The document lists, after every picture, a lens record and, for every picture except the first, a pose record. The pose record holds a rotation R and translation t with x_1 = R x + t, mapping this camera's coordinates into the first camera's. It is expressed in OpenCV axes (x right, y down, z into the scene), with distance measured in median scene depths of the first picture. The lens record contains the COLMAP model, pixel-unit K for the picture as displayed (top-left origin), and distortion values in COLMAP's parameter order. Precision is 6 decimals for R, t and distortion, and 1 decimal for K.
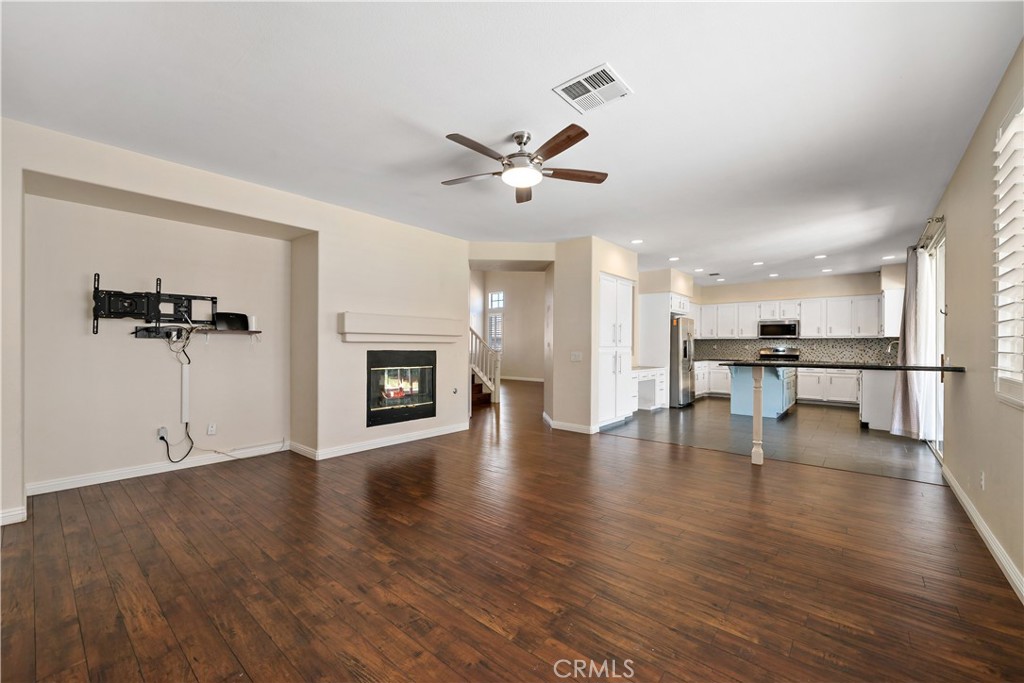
lens RADIAL K [[414.9, 0, 510.1], [0, 414.9, 344.0], [0, 0, 1]] dist [0.003500, -0.000919]
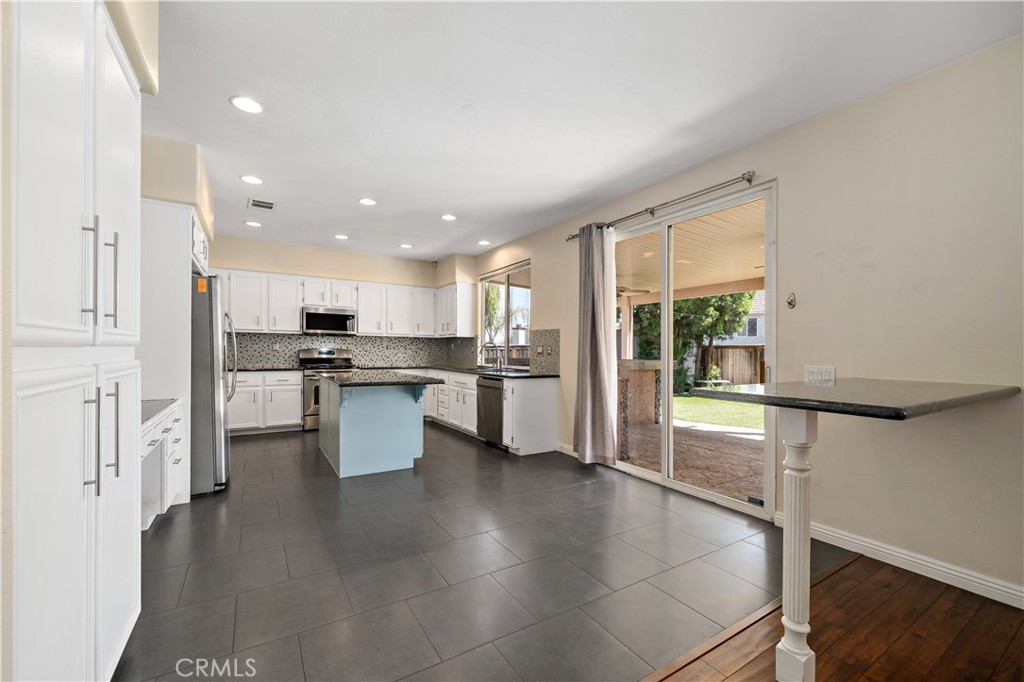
lens RADIAL K [[414.9, 0, 502.0], [0, 414.9, 355.1], [0, 0, 1]] dist [0.003500, -0.000919]
pose [[0.309326, -0.012189, 0.950878, 0.166066], [-0.015169, 0.999727, 0.017750, 0.006780], [-0.950835, -0.019914, 0.309057, 0.994201]]
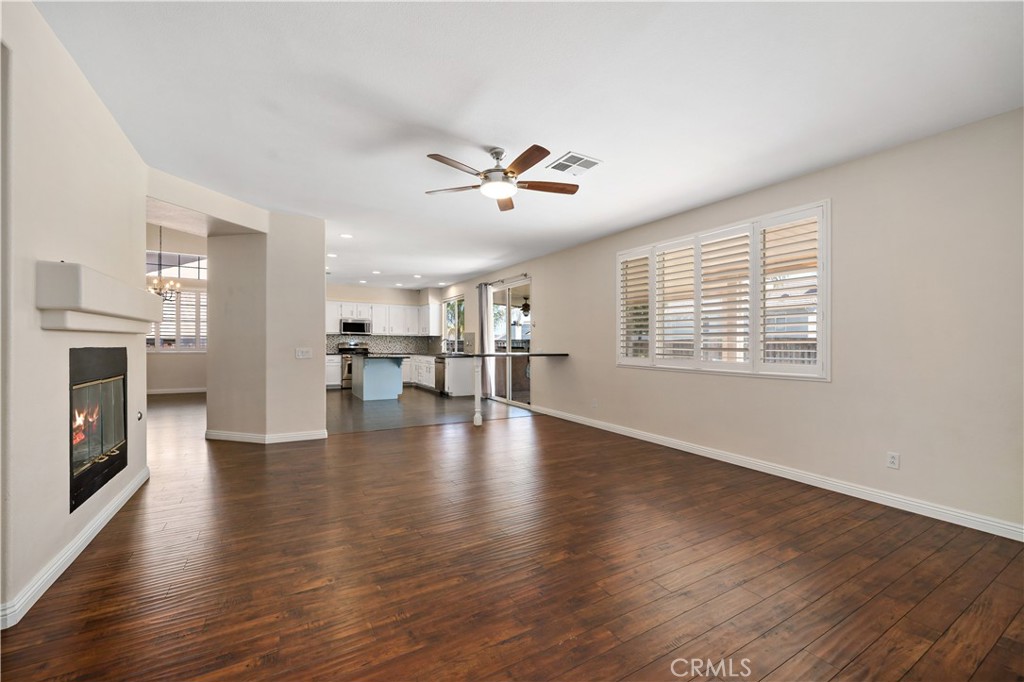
lens RADIAL K [[414.9, 0, 510.8], [0, 414.9, 347.3], [0, 0, 1]] dist [0.003500, -0.000919]
pose [[0.323718, -0.007565, 0.946123, -0.619523], [-0.013880, 0.999822, 0.012743, 0.002440], [-0.946052, -0.017257, 0.323556, 0.387843]]
